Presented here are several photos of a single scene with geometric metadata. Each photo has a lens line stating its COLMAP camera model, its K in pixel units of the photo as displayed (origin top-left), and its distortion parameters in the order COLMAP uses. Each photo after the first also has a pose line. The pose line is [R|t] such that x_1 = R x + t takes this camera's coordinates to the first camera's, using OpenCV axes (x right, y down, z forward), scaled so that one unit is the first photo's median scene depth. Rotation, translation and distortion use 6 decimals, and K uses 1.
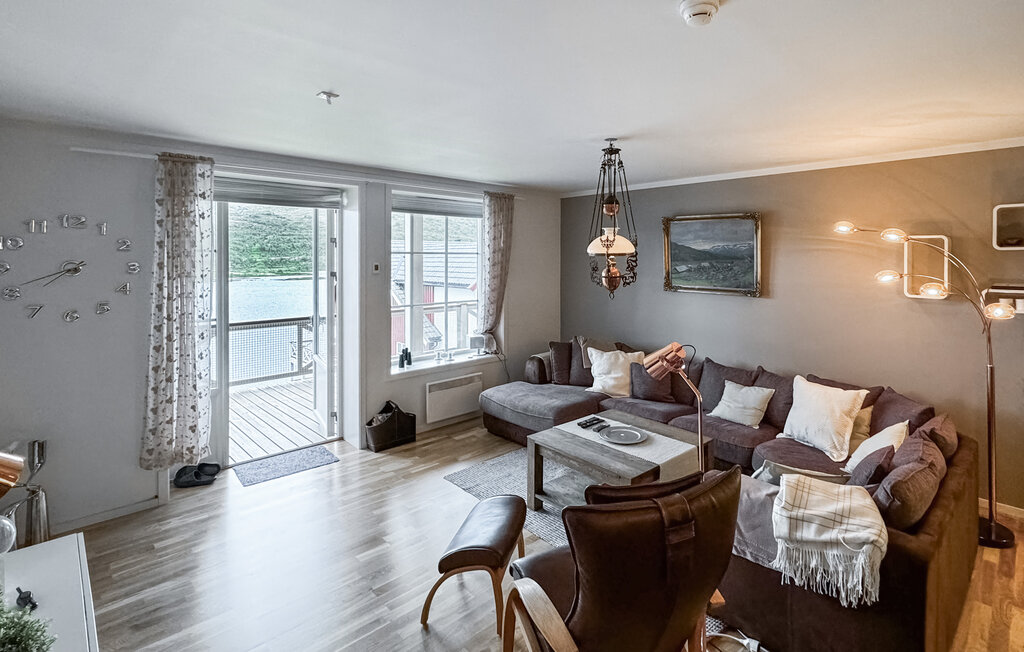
lens RADIAL K [[500.6, 0, 540.4], [0, 500.6, 255.2], [0, 0, 1]] dist [-0.000289, -0.000423]
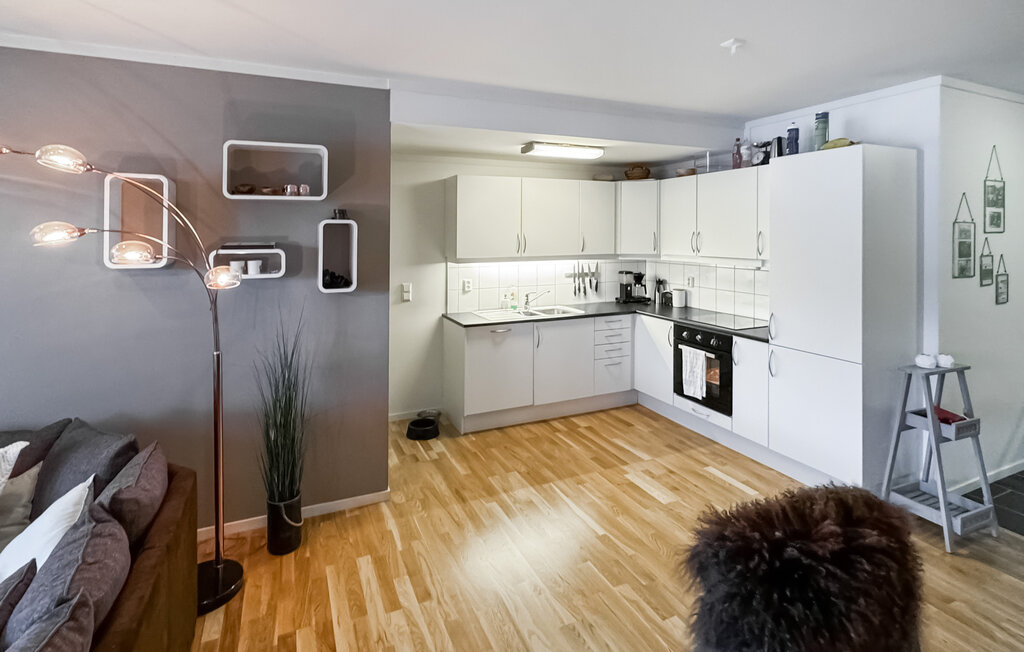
lens RADIAL K [[503.8, 0, 512.7], [0, 503.8, 228.7], [0, 0, 1]] dist [0.001351, 0.000052]
pose [[0.361920, -0.002010, 0.932207, 0.330355], [-0.002029, 0.999994, 0.002944, 0.030629], [-0.932207, -0.002957, 0.361914, 0.294455]]
